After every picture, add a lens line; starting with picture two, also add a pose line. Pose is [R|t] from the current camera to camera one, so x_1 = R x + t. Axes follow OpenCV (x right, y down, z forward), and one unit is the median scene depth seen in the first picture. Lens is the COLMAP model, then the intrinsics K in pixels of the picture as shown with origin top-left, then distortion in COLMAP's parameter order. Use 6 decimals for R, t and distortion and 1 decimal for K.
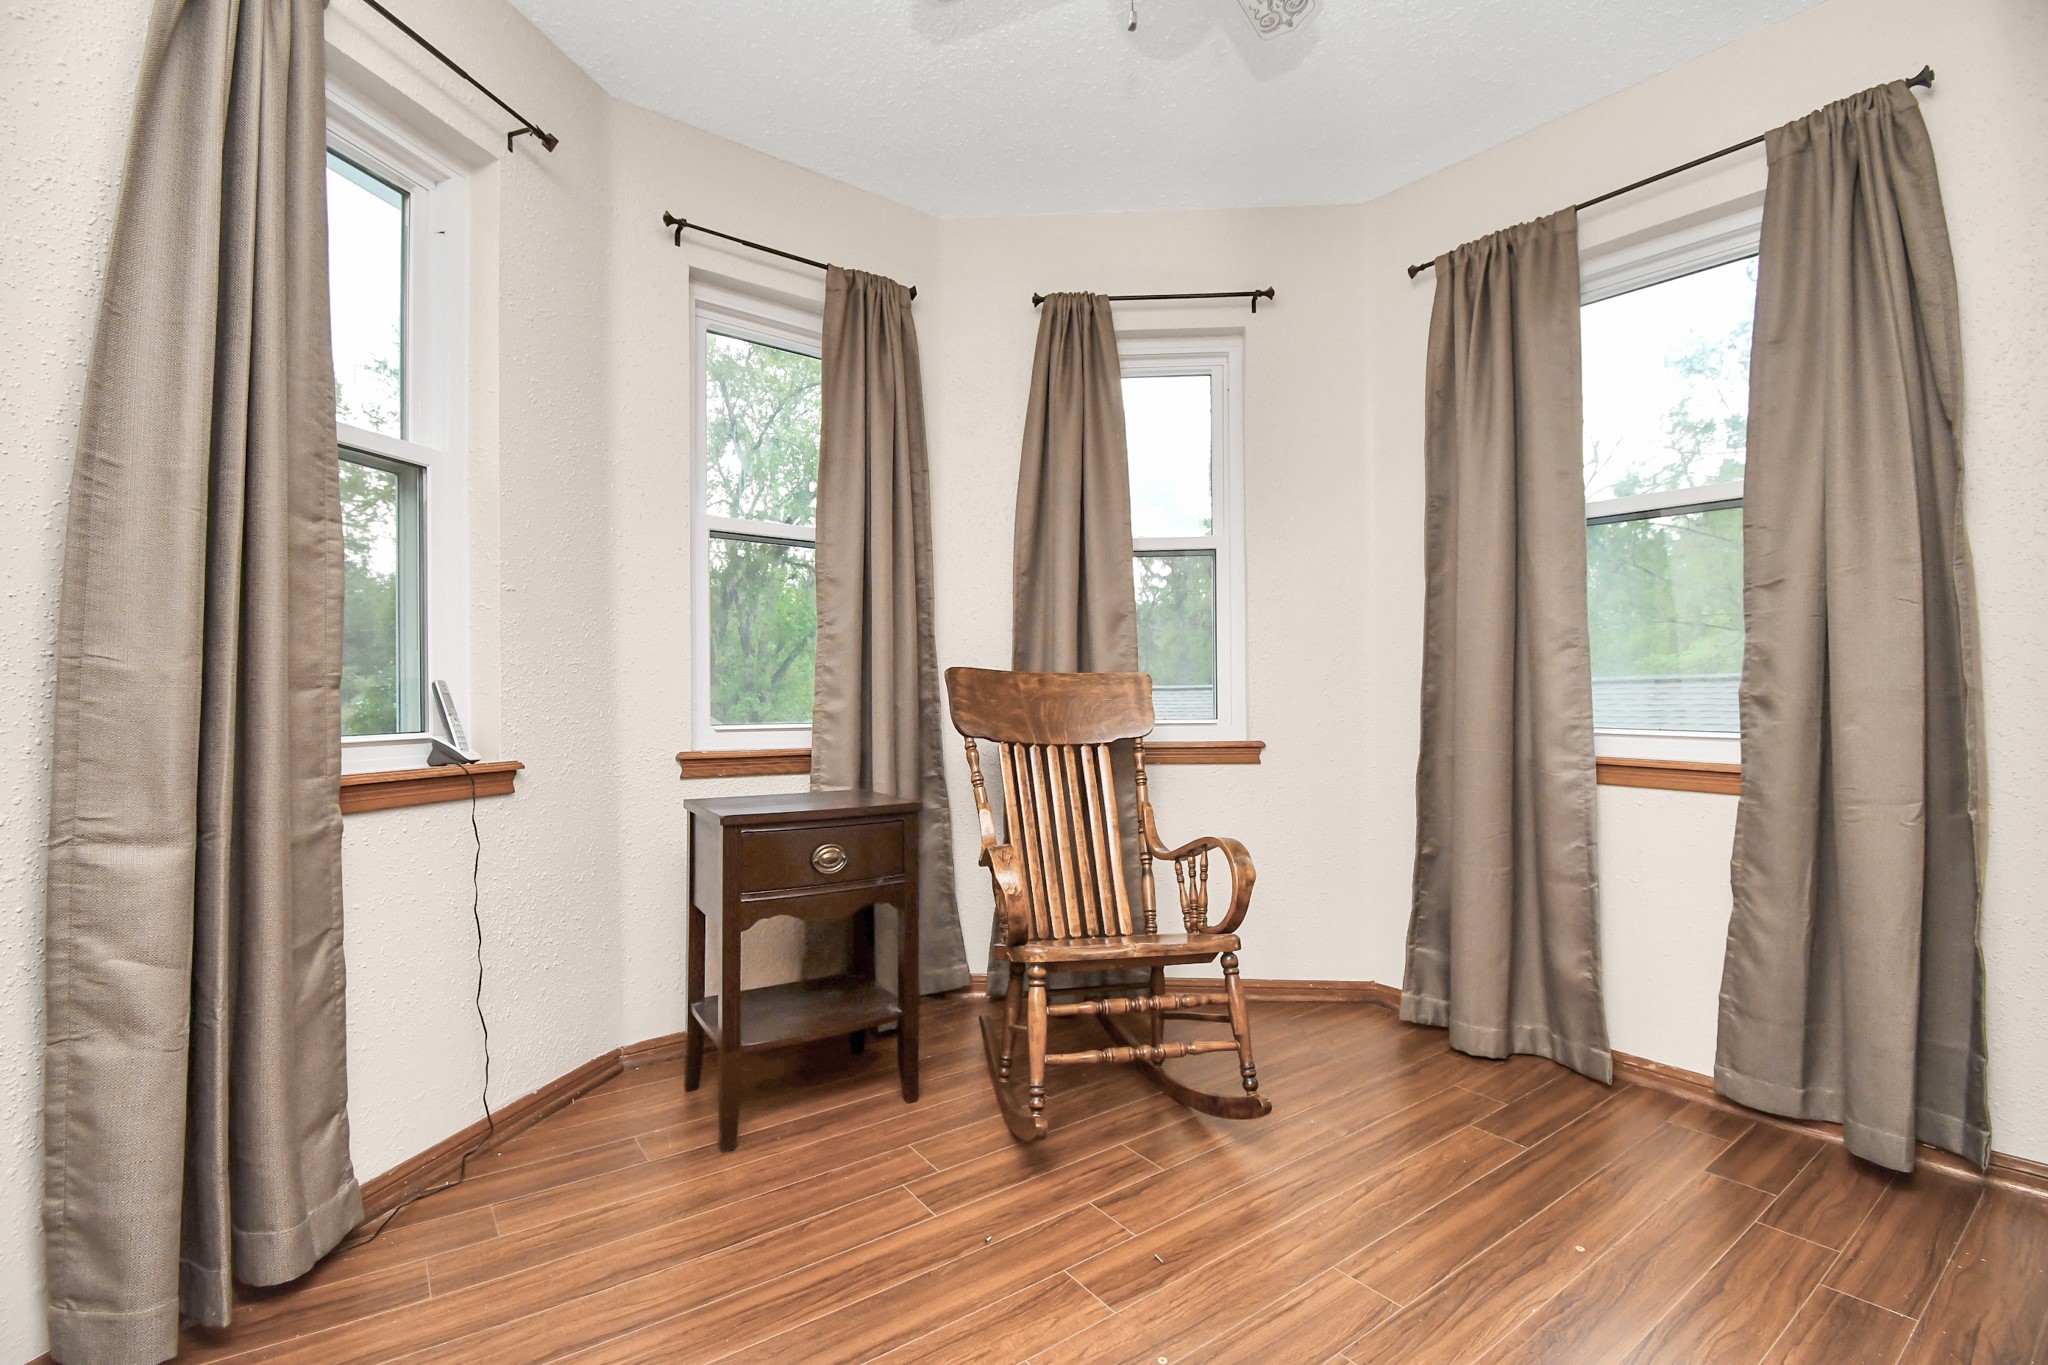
lens RADIAL K [[891.7, 0, 1015.2], [0, 891.7, 689.6], [0, 0, 1]] dist [-0.001136, -0.014280]
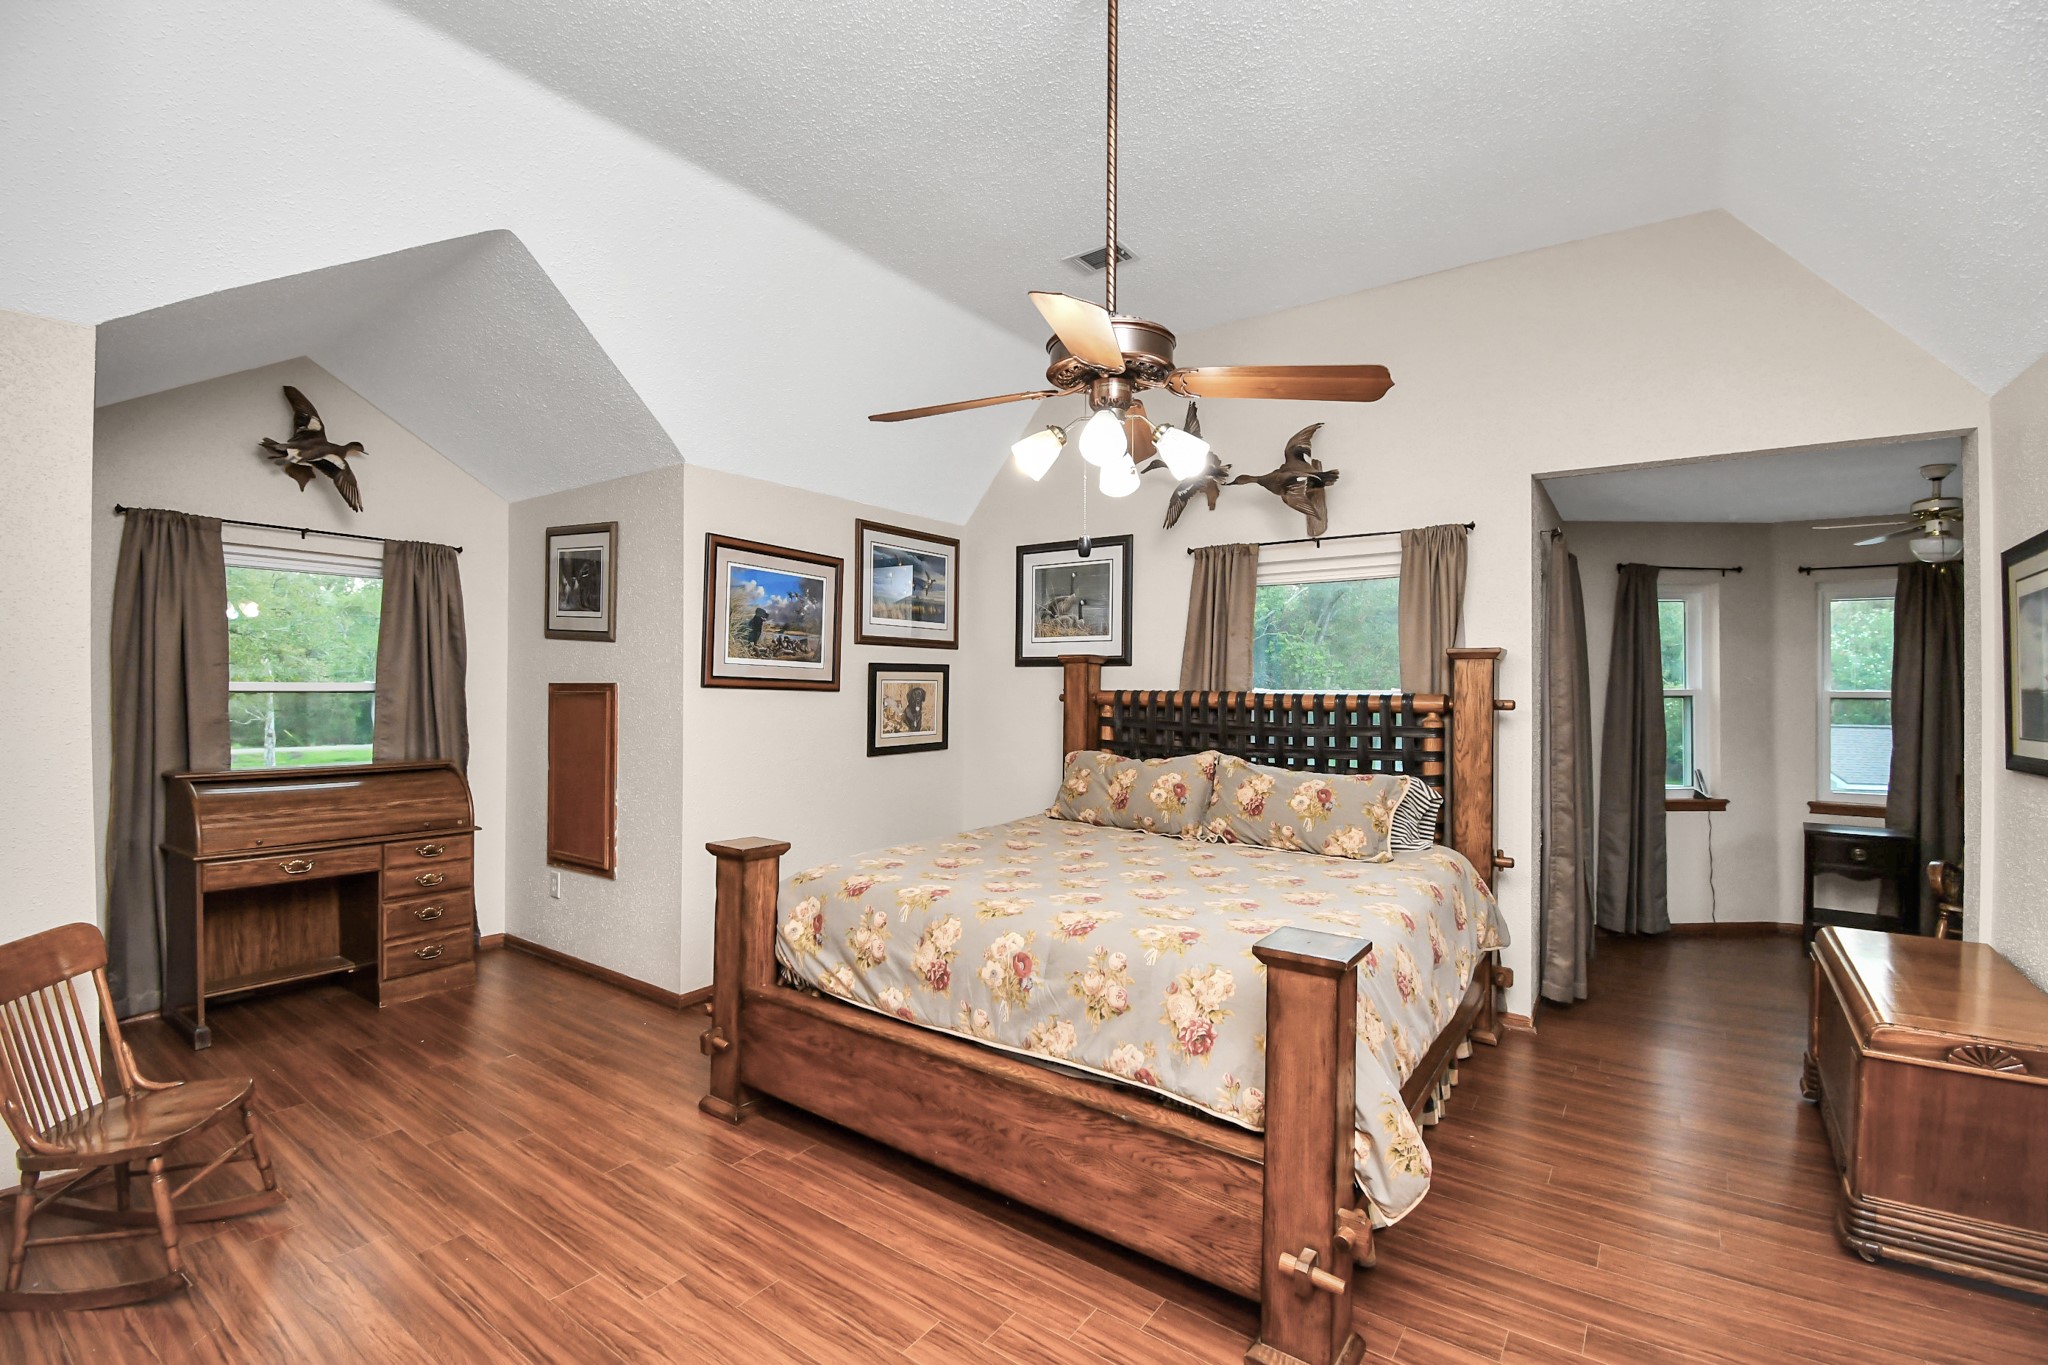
lens RADIAL K [[891.7, 0, 1015.2], [0, 891.7, 689.6], [0, 0, 1]] dist [-0.001136, -0.014280]
pose [[0.288972, 0.001979, -0.957336, 1.480142], [0.006893, 0.999968, 0.004148, -0.295720], [0.957313, -0.007797, 0.288949, -1.974368]]
